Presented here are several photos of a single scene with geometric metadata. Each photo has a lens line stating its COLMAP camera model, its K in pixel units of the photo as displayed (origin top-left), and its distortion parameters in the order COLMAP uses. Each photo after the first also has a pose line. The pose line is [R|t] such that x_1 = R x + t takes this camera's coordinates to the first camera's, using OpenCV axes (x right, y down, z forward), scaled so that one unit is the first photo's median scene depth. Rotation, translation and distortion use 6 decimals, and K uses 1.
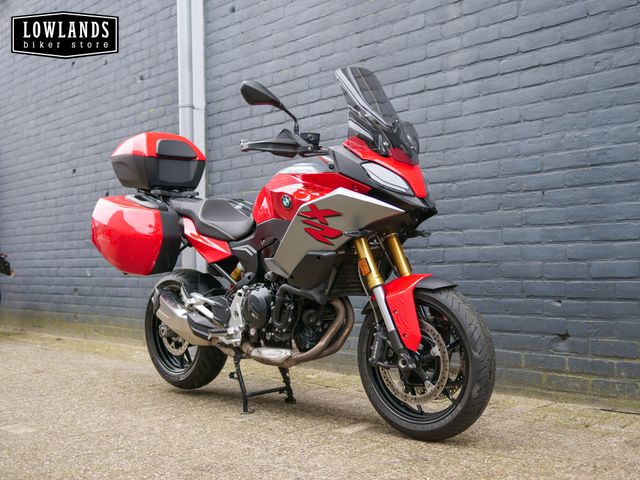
lens RADIAL K [[735.9, 0, 319.6], [0, 735.9, 242.9], [0, 0, 1]] dist [-0.003296, 0.000000]
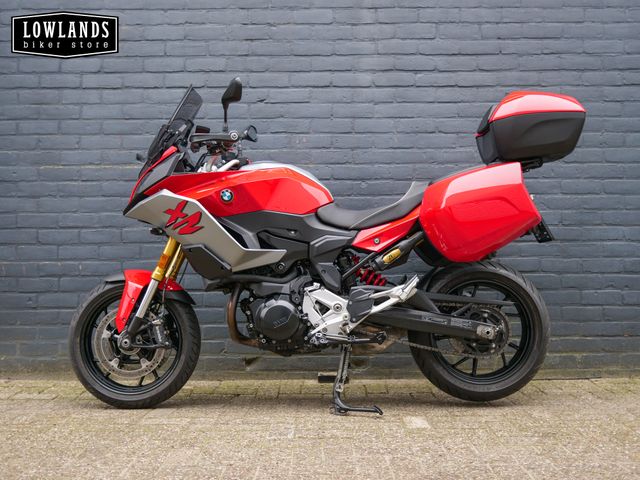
lens RADIAL K [[735.9, 0, 319.8], [0, 735.9, 241.5], [0, 0, 1]] dist [-0.003296, 0.000000]
pose [[0.701911, 0.028956, 0.711676, -0.661190], [-0.025678, 0.999553, -0.015343, 0.023153], [-0.711802, -0.007505, 0.702340, 0.350334]]
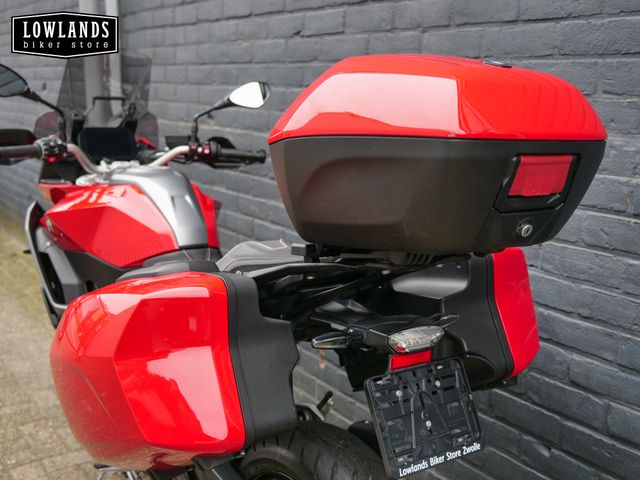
lens RADIAL K [[735.9, 0, 320.0], [0, 735.9, 238.0], [0, 0, 1]] dist [-0.003296, 0.000000]
pose [[0.986978, 0.057255, -0.150323, 0.230820], [-0.019285, 0.969887, 0.242792, -0.193159], [0.159698, -0.236731, 0.958361, 0.489833]]
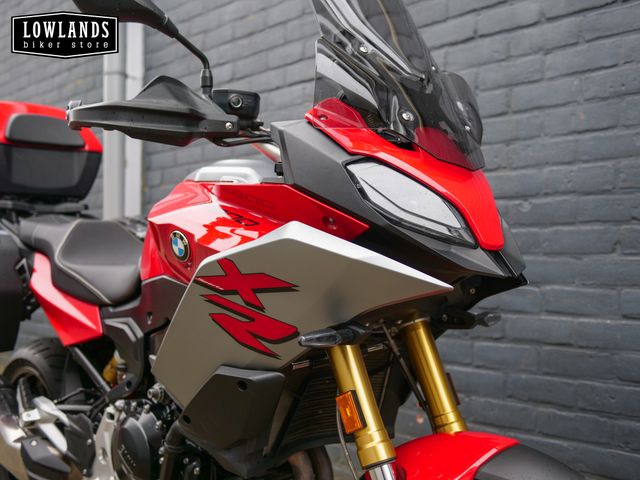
lens RADIAL K [[735.9, 0, 318.8], [0, 735.9, 240.6], [0, 0, 1]] dist [-0.003296, 0.000000]
pose [[0.999564, 0.021710, -0.020004, 0.040881], [-0.021659, 0.999762, 0.002759, -0.053637], [0.020059, -0.002324, 0.999796, 0.482959]]
